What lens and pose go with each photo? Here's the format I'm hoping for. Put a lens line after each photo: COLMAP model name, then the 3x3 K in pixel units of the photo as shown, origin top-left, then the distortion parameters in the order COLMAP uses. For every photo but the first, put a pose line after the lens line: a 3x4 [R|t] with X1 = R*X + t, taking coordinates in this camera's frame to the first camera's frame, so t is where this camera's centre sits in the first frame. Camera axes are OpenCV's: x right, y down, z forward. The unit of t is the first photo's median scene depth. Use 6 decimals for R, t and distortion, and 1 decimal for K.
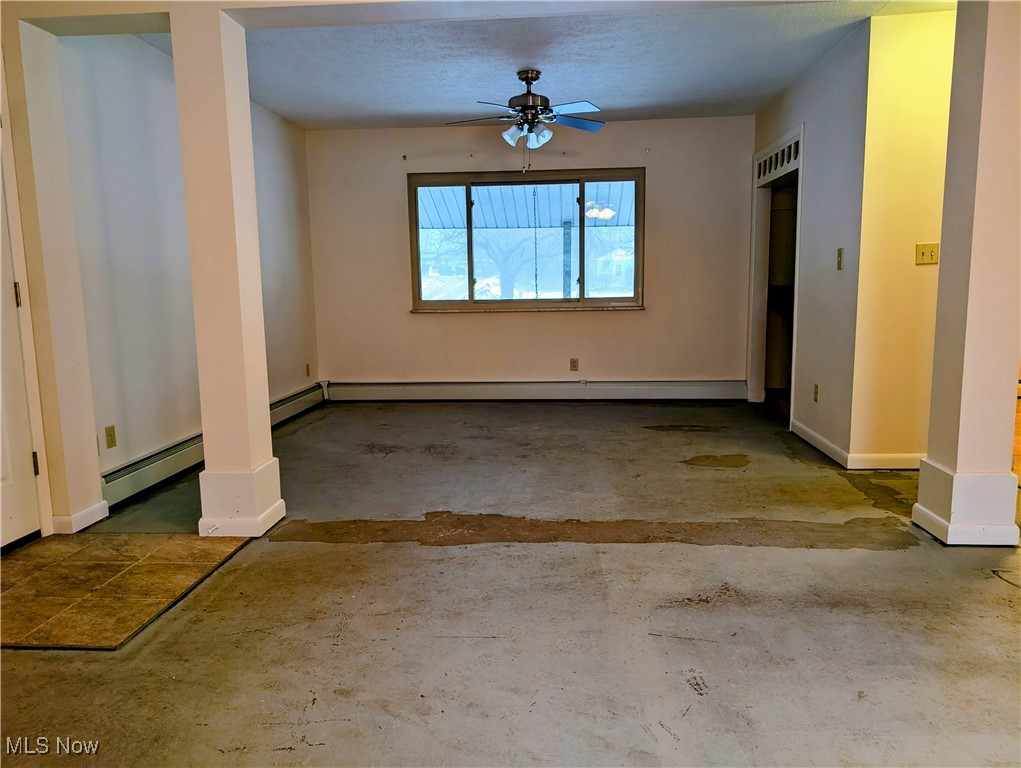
lens RADIAL K [[736.6, 0, 515.9], [0, 736.6, 382.8], [0, 0, 1]] dist [0.086998, -0.104802]
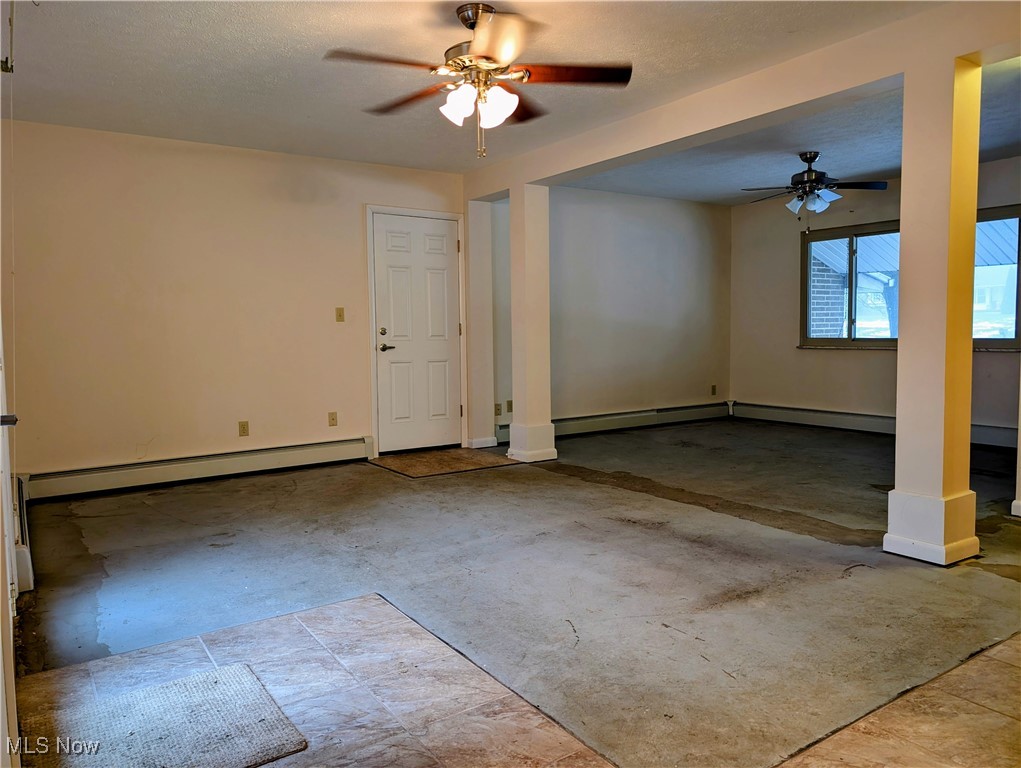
lens RADIAL K [[736.6, 0, 515.9], [0, 736.6, 382.8], [0, 0, 1]] dist [0.086998, -0.104802]
pose [[0.632354, 0.066292, -0.771838, 0.686761], [-0.105934, 0.994372, -0.001385, 0.011955], [0.767402, 0.082640, 0.635818, -0.124093]]
